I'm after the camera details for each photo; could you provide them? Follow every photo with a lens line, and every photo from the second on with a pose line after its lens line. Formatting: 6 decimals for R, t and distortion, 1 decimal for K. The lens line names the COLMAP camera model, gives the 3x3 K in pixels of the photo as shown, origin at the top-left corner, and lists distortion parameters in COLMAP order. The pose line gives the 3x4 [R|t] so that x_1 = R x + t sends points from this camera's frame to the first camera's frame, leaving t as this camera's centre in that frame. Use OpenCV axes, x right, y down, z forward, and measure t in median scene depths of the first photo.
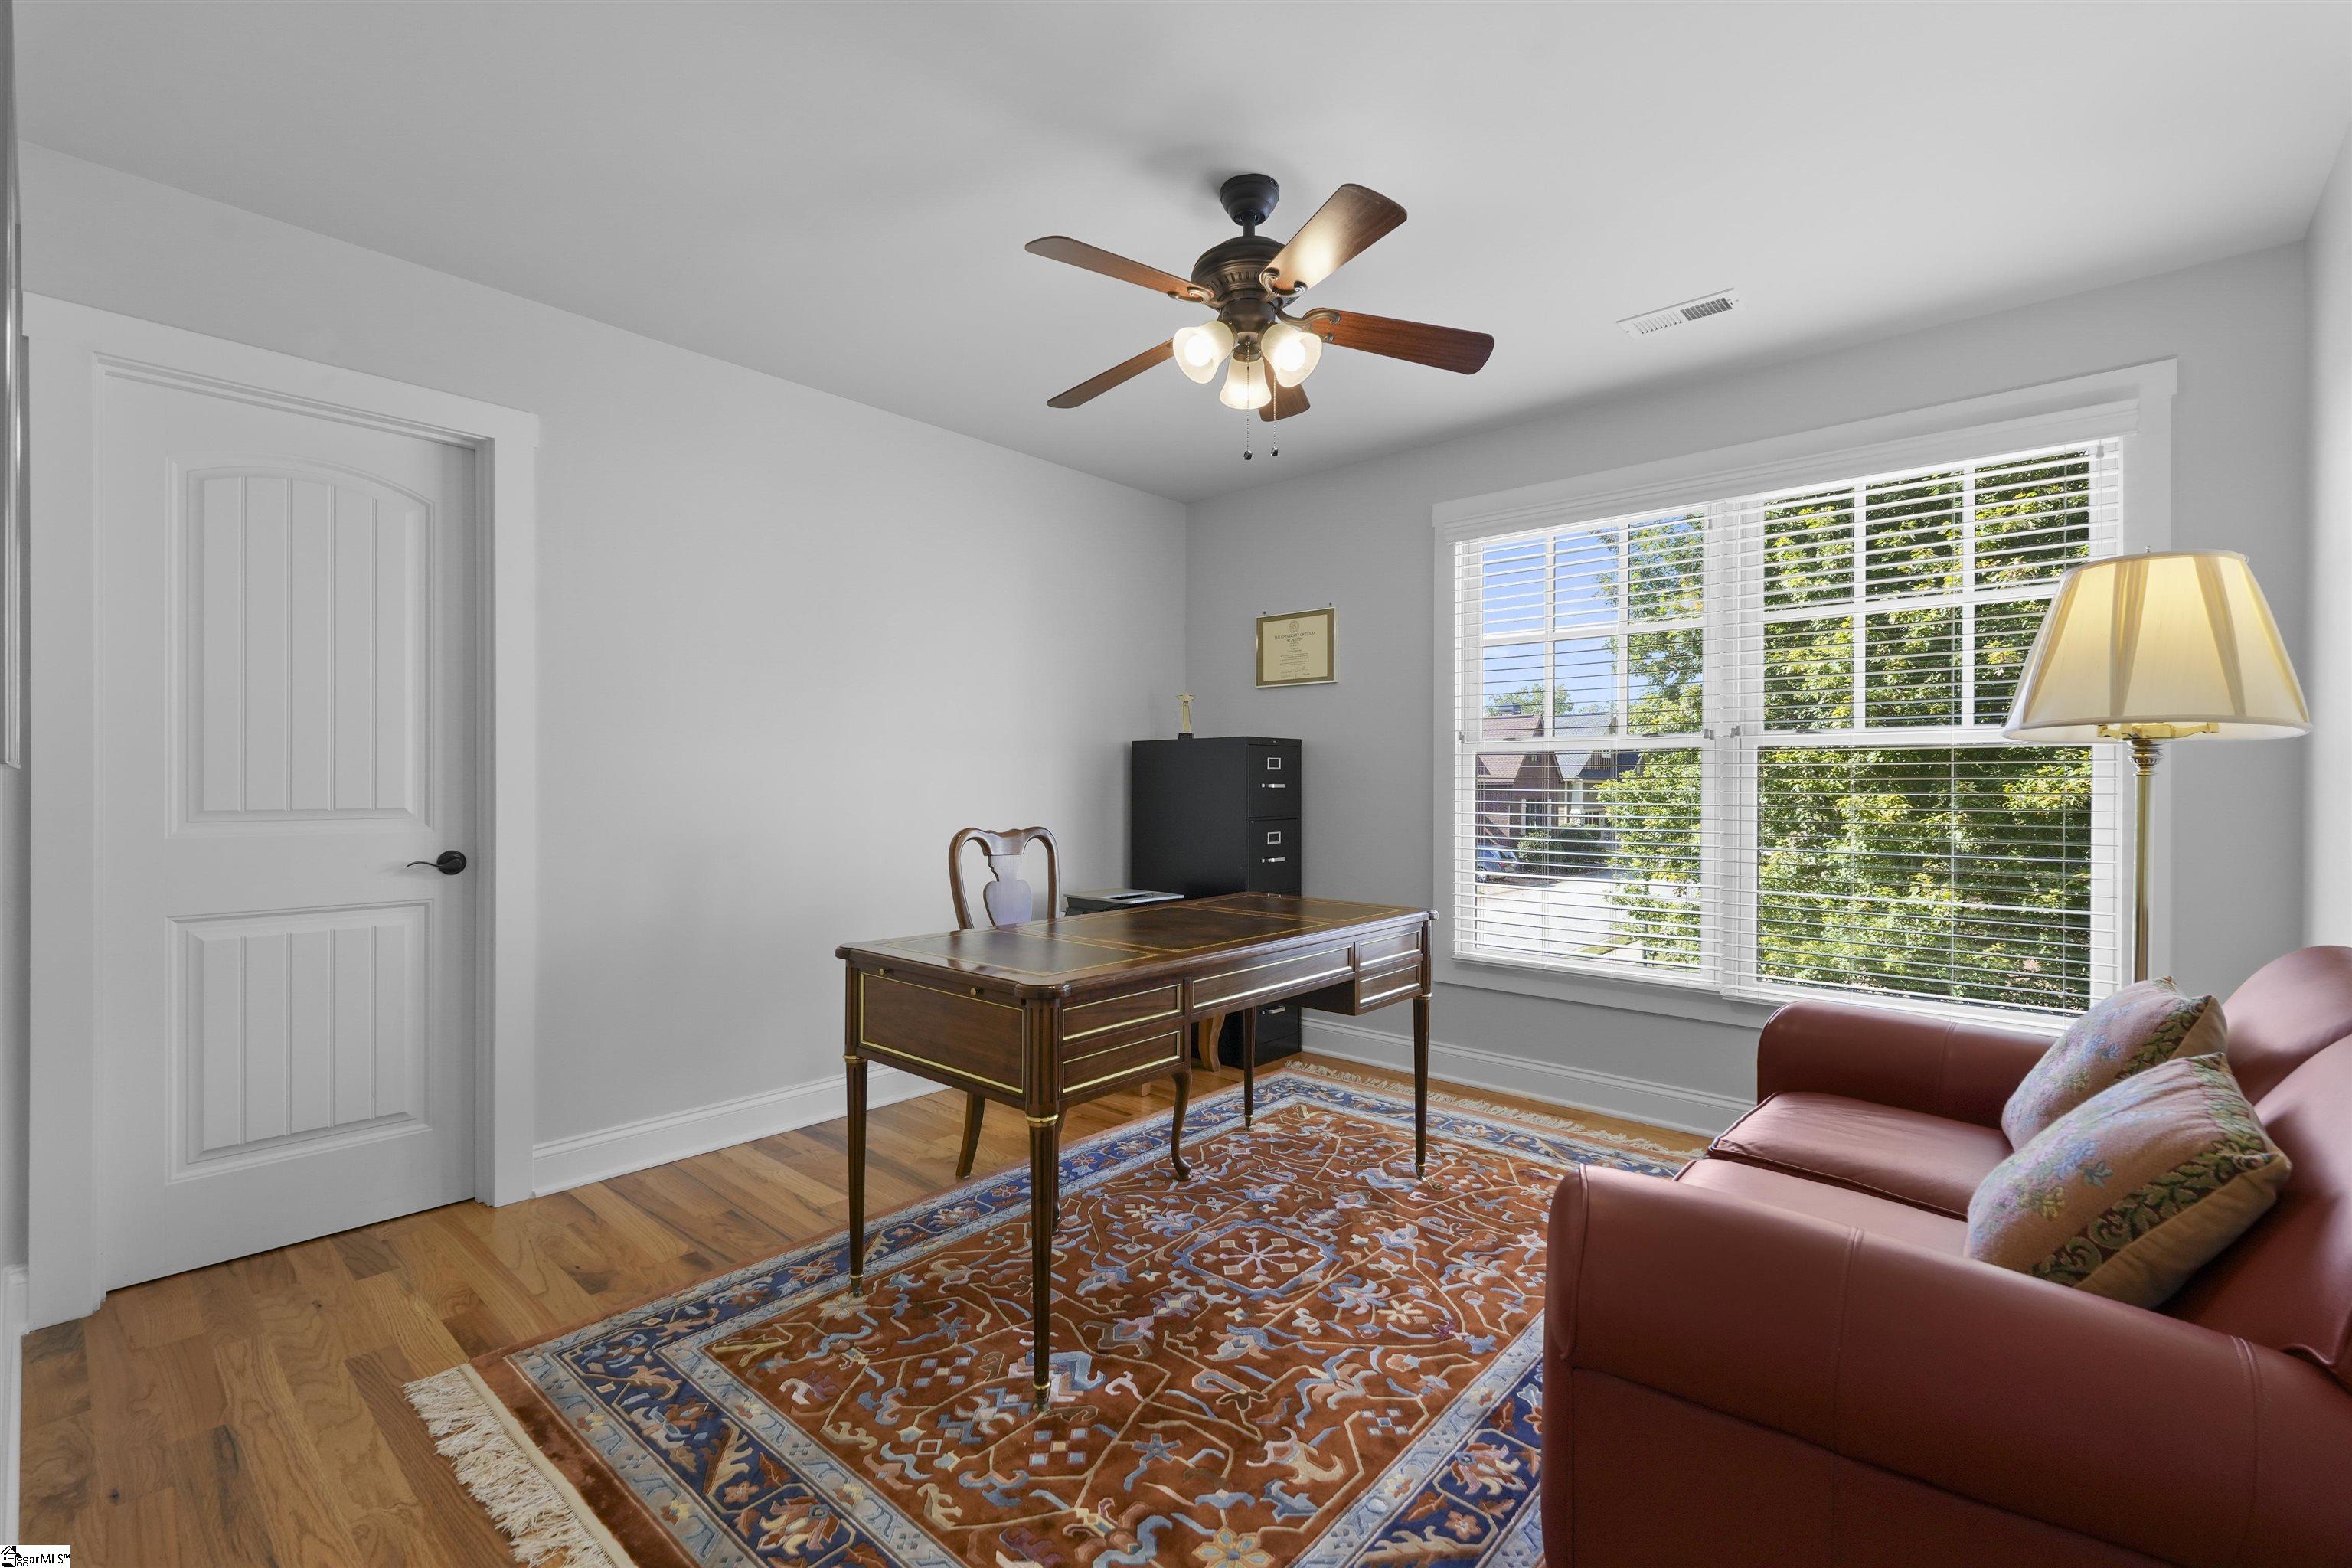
lens RADIAL K [[1022.0, 0, 1178.3], [0, 1022.0, 778.9], [0, 0, 1]] dist [0.001174, 0.000587]
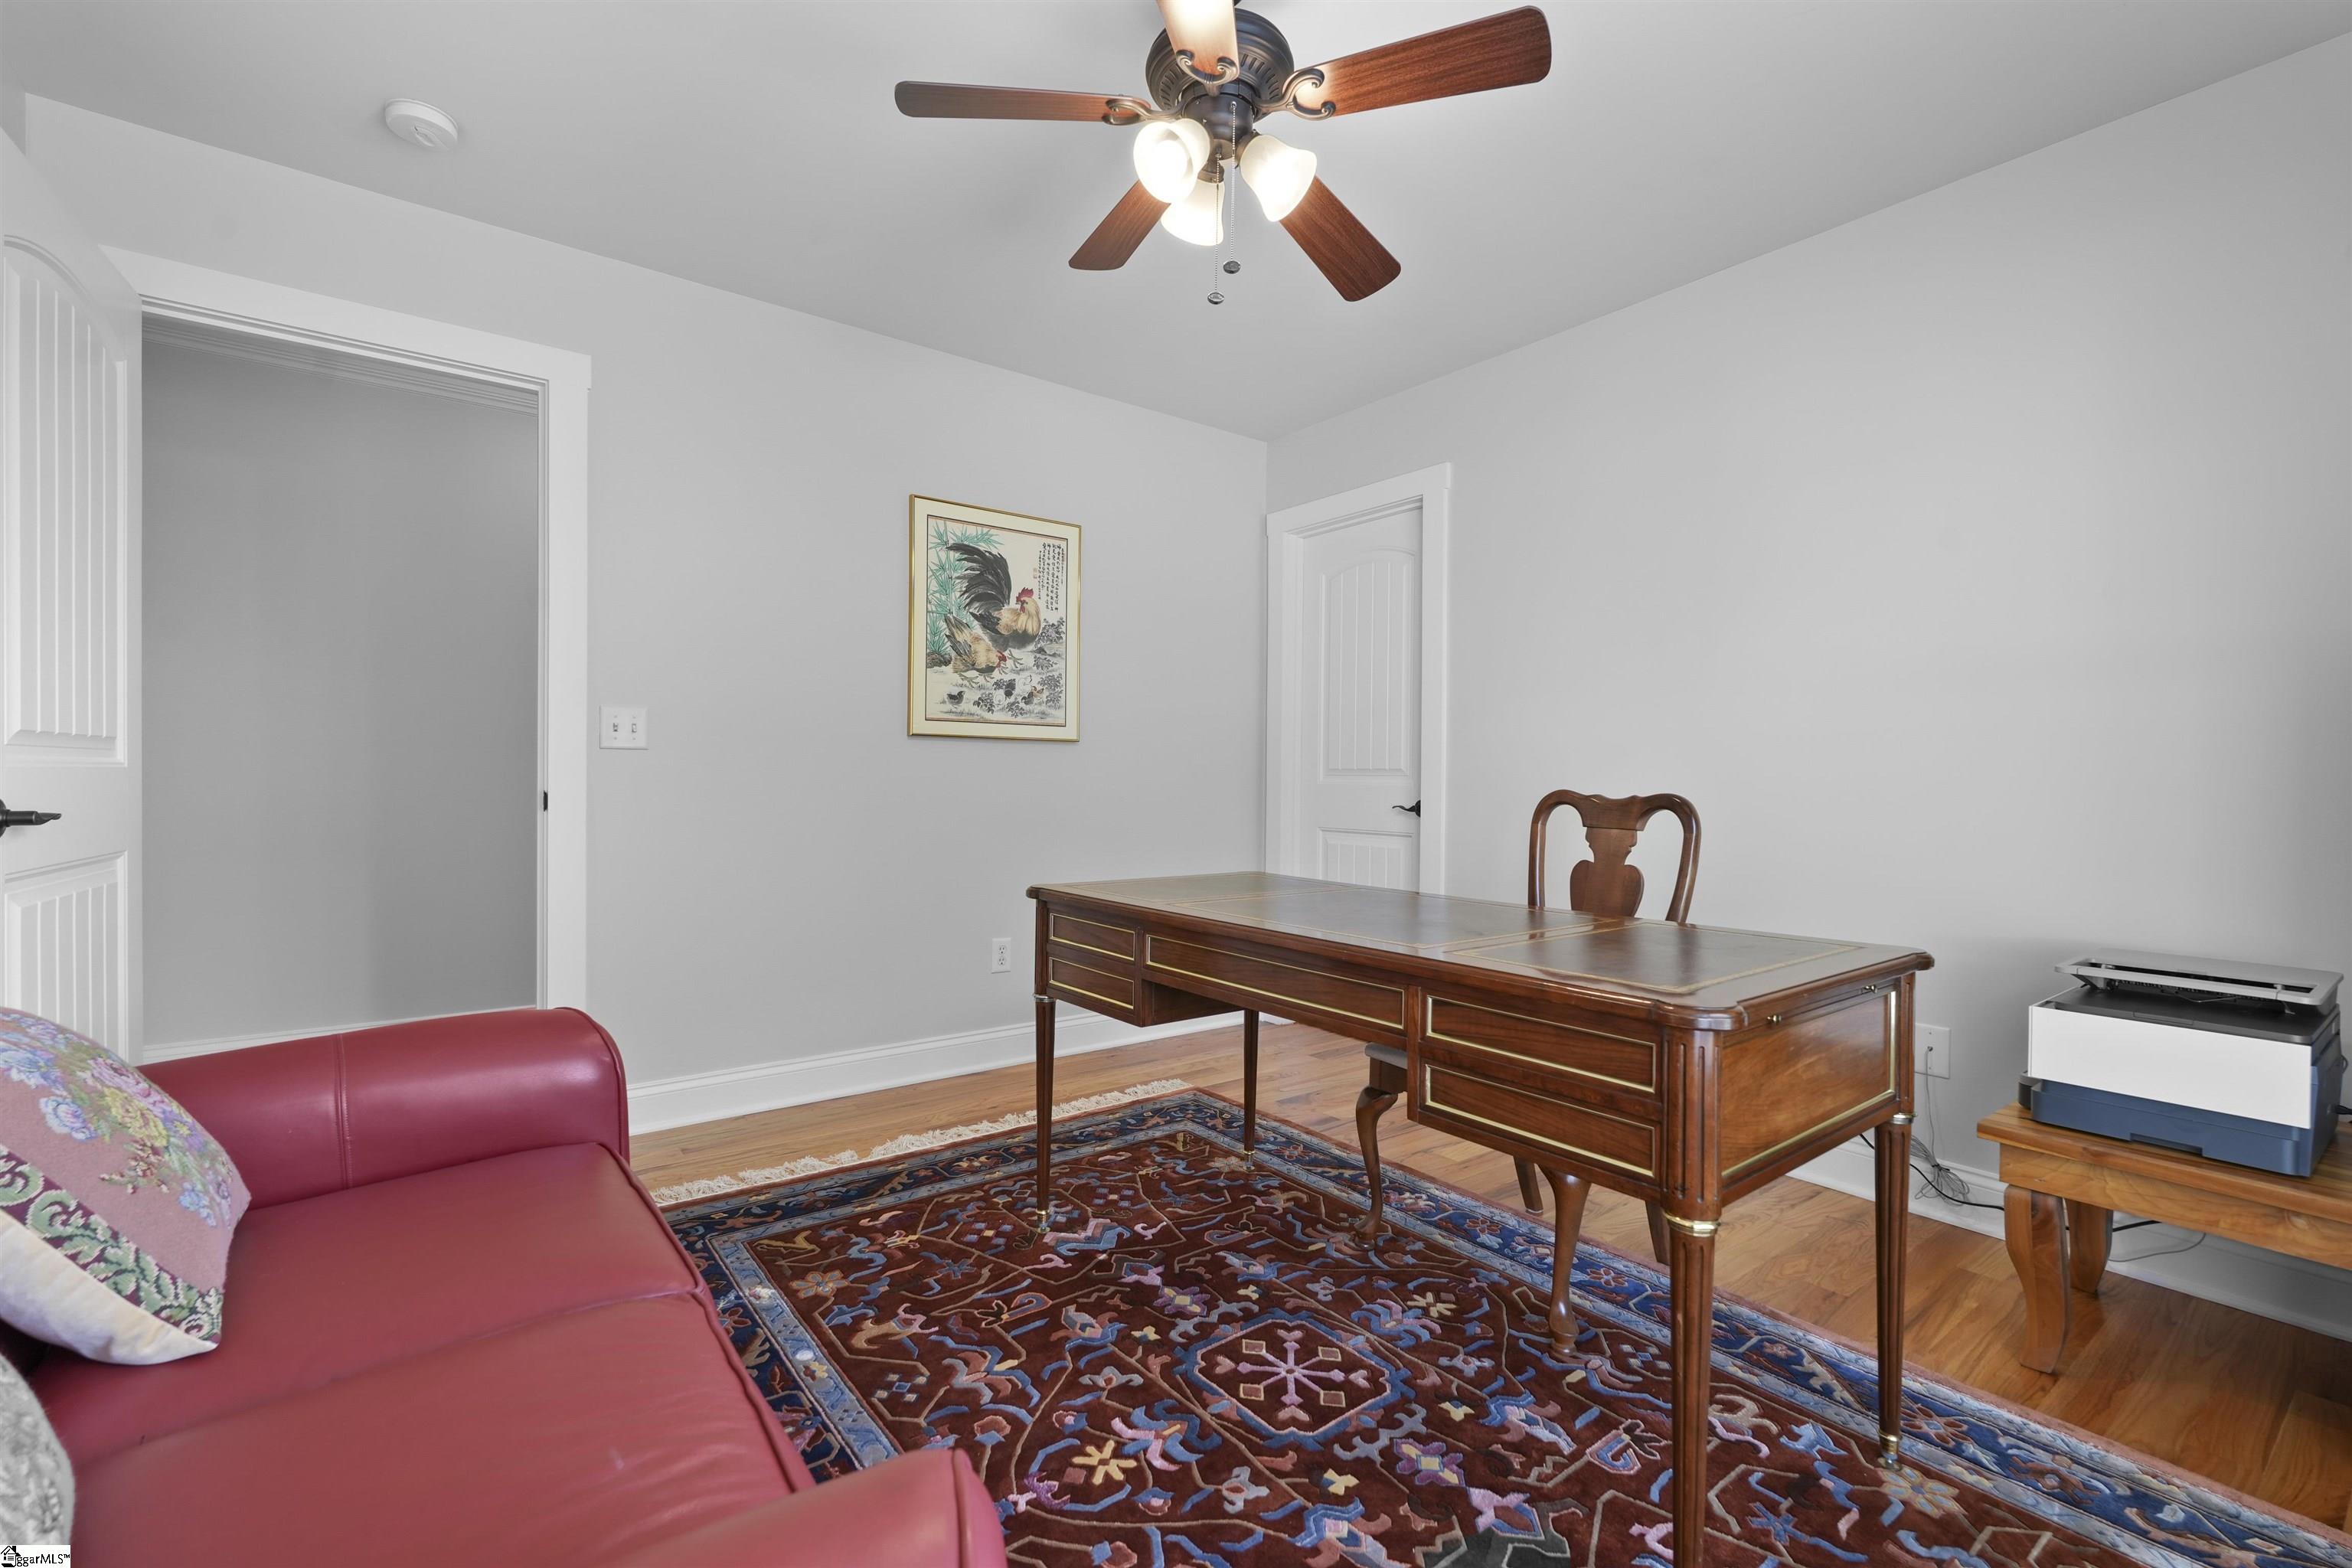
lens RADIAL K [[1022.0, 0, 1179.7], [0, 1022.0, 786.5], [0, 0, 1]] dist [0.001174, 0.000587]
pose [[-0.193089, 0.002407, -0.981178, 0.837885], [-0.008404, 0.999956, 0.004107, 0.057742], [0.981145, 0.009039, -0.193060, 1.117527]]
